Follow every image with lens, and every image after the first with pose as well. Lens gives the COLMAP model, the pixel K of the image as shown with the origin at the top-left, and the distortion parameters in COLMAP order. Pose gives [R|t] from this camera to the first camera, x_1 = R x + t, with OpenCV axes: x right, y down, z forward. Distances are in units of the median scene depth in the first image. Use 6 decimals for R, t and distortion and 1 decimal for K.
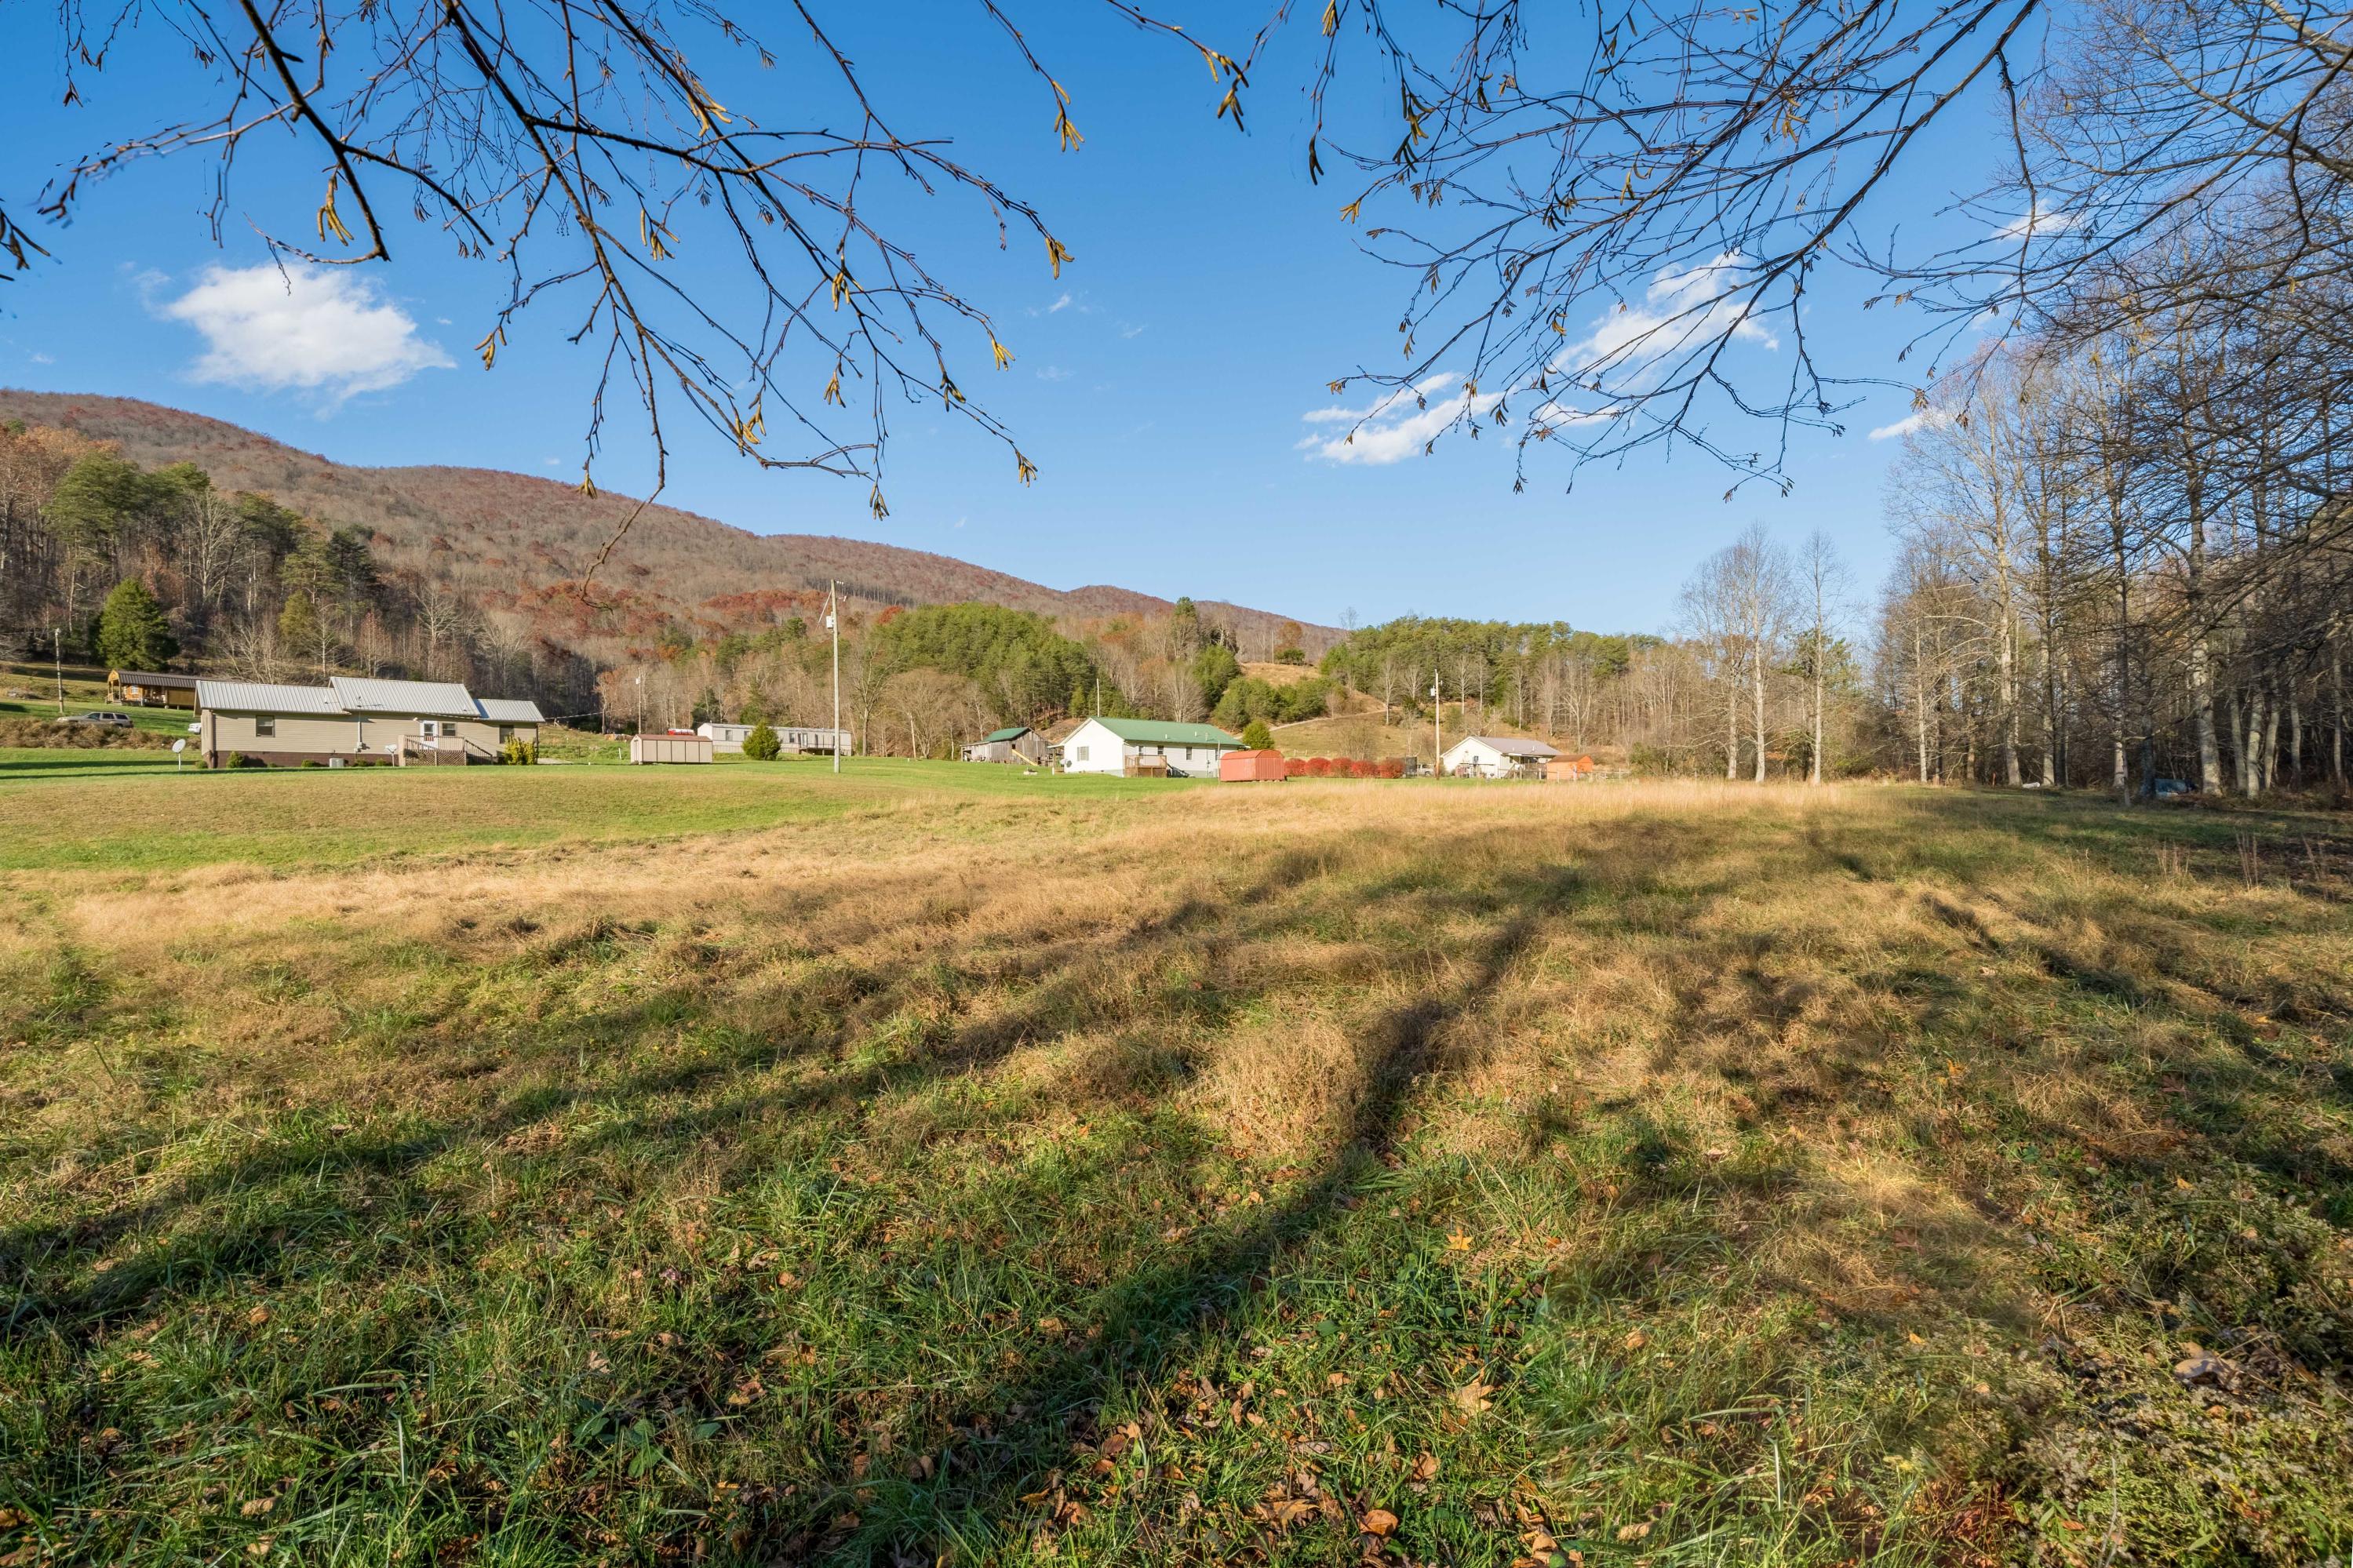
lens RADIAL K [[1135.6, 0, 1167.9], [0, 1135.6, 822.8], [0, 0, 1]] dist [0.000151, 0.000780]
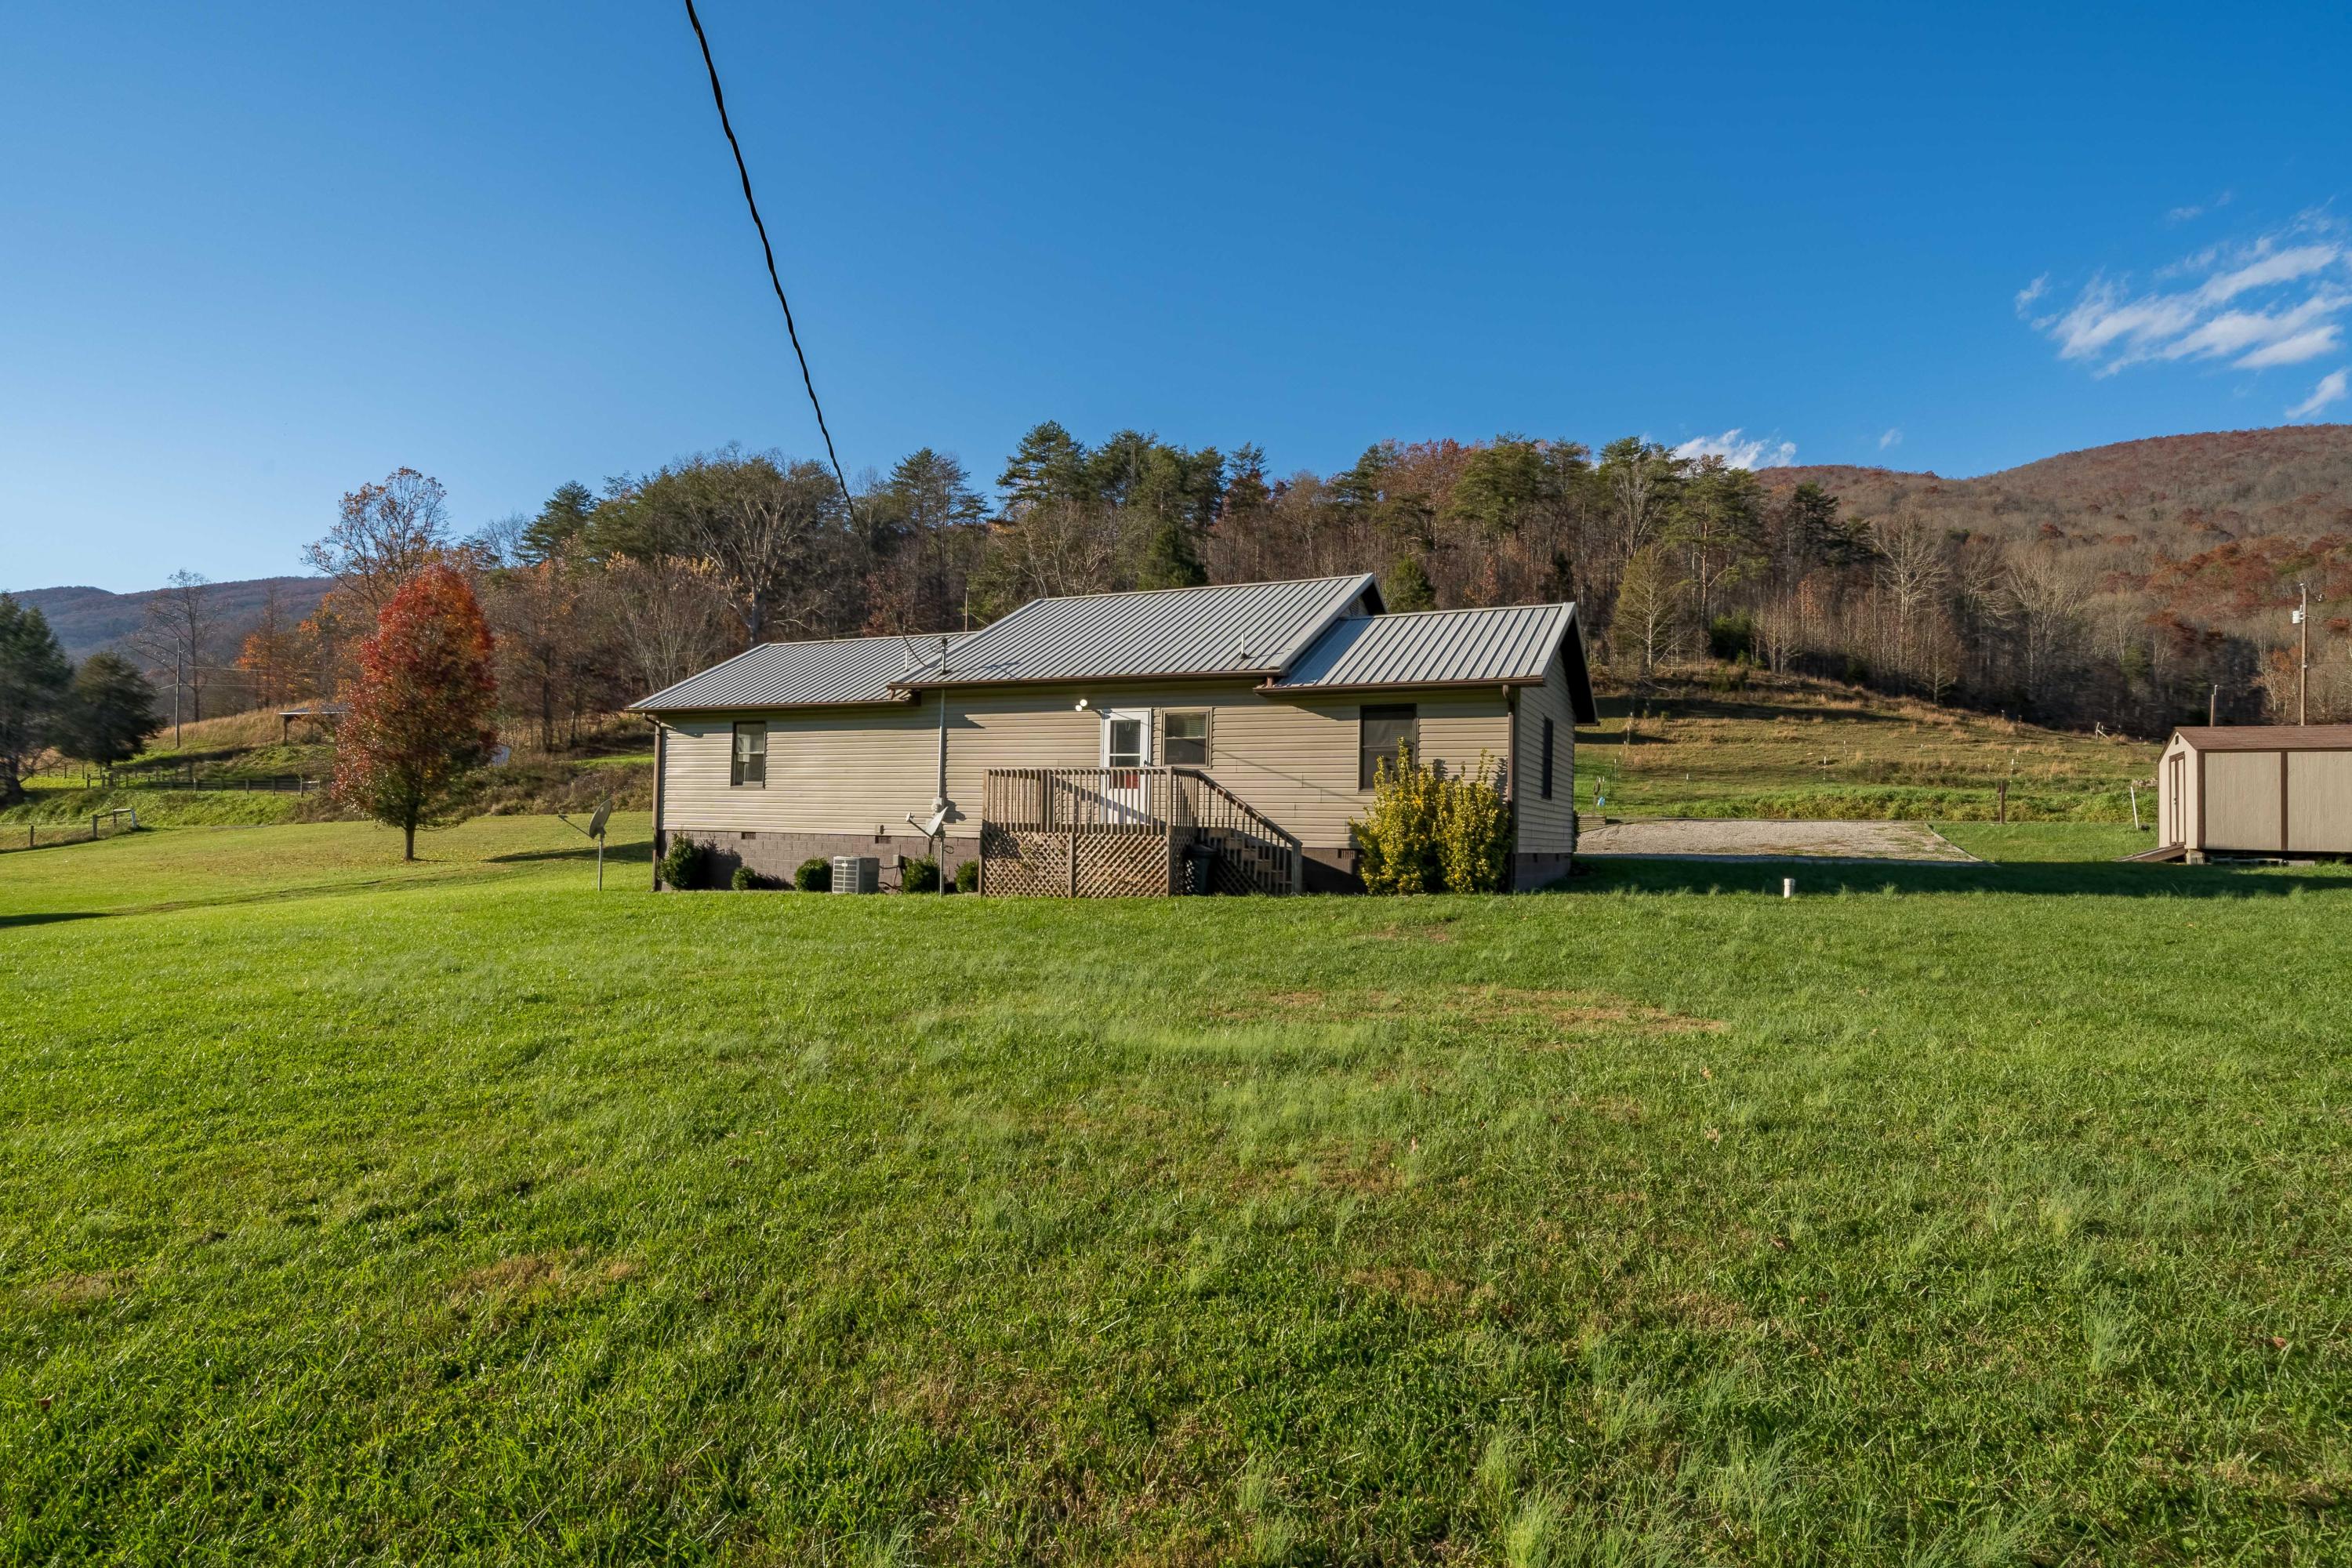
lens RADIAL K [[1206.0, 0, 1181.9], [0, 1206.0, 790.5], [0, 0, 1]] dist [0.001675, 0.001058]
pose [[0.354527, -0.015066, -0.934924, -0.231065], [-0.038478, 0.998788, -0.030686, -0.037347], [0.934254, 0.046853, 0.353518, 0.538875]]
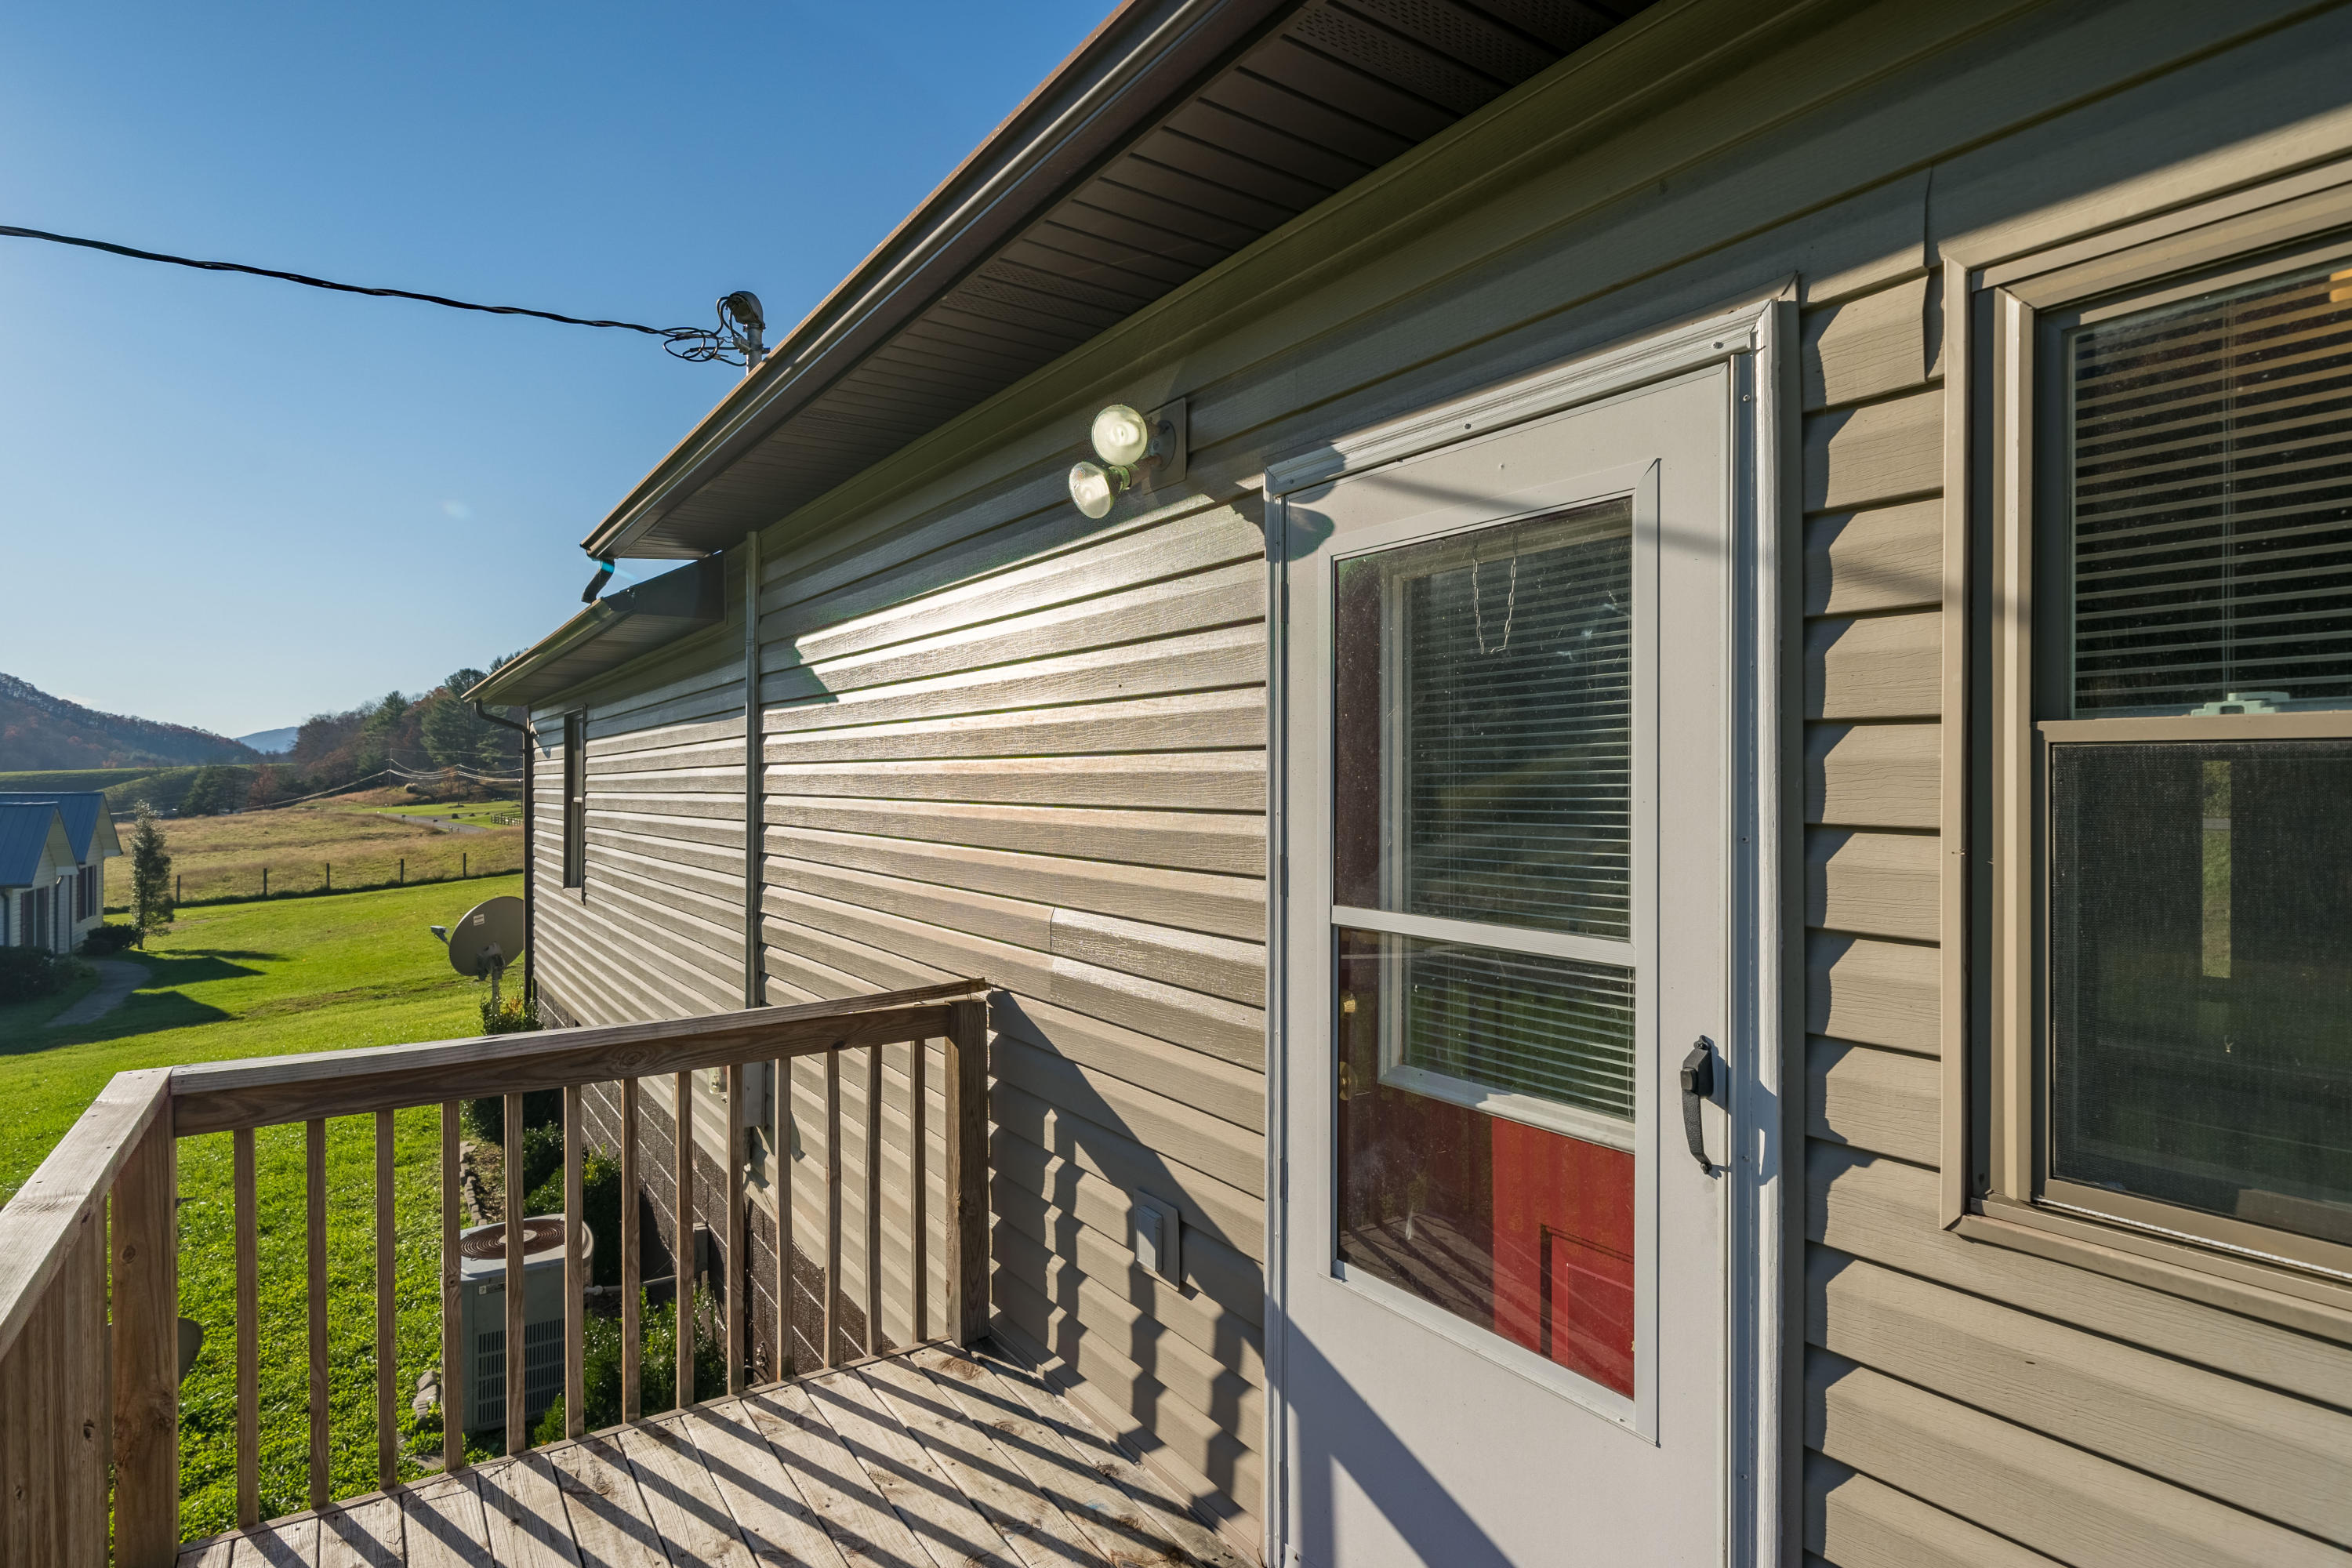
lens RADIAL K [[1206.0, 0, 1181.9], [0, 1206.0, 790.5], [0, 0, 1]] dist [0.001675, 0.001058]
pose [[-0.178409, 0.017731, -0.983797, -0.367042], [-0.013441, 0.999700, 0.020455, -0.048432], [0.983865, 0.016873, -0.178118, 0.586748]]
